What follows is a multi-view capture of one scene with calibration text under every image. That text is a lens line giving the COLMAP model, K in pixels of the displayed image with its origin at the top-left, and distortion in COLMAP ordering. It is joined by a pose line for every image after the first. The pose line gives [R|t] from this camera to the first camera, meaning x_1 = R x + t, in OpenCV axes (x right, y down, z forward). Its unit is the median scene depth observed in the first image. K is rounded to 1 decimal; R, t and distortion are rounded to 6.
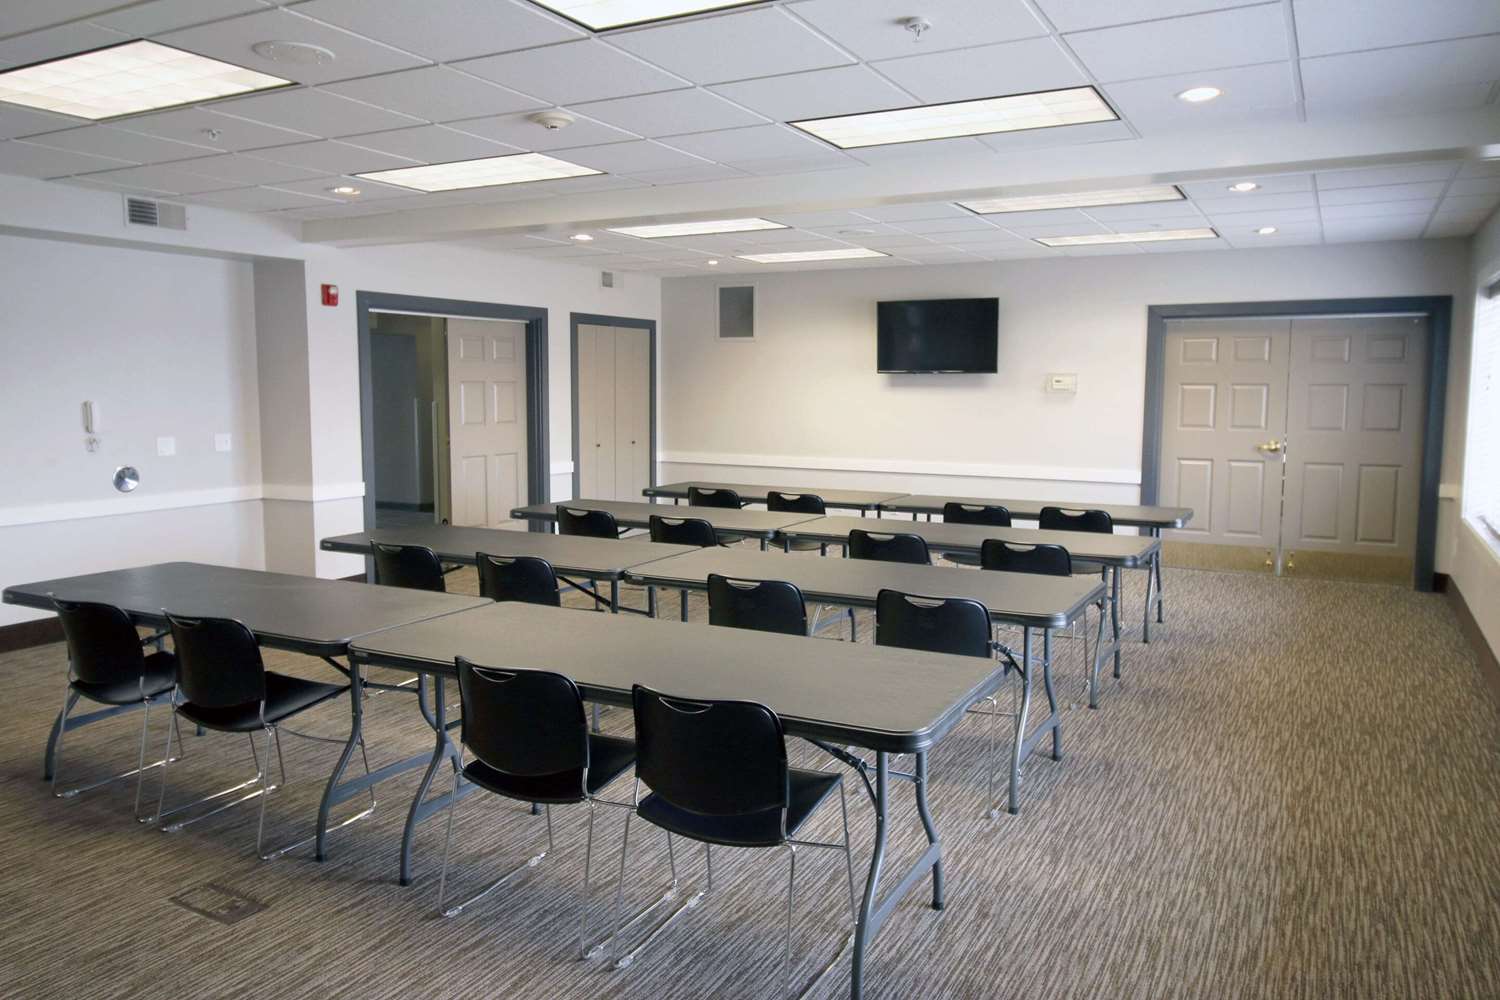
lens RADIAL K [[1094.9, 0, 711.9], [0, 1094.9, 491.3], [0, 0, 1]] dist [0.044593, 0.000836]
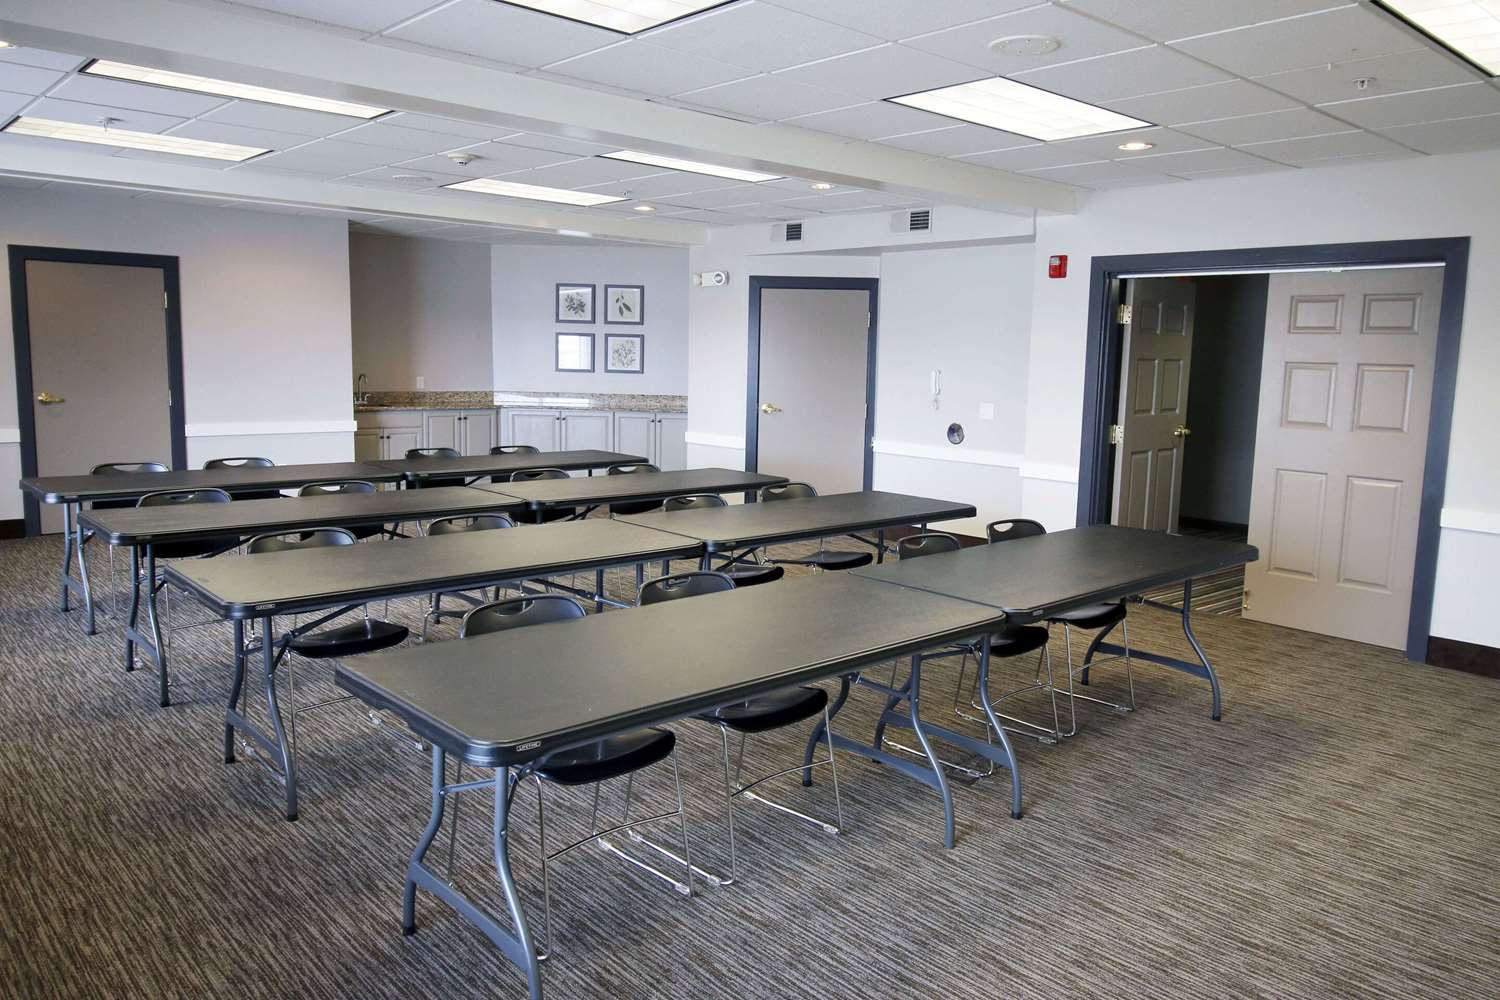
lens RADIAL K [[1094.9, 0, 711.9], [0, 1094.9, 491.3], [0, 0, 1]] dist [0.044593, 0.000836]
pose [[-0.349770, 0.106801, -0.930728, 0.991774], [-0.122563, 0.979725, 0.158483, -0.127407], [0.928784, 0.169505, -0.329588, 1.431098]]
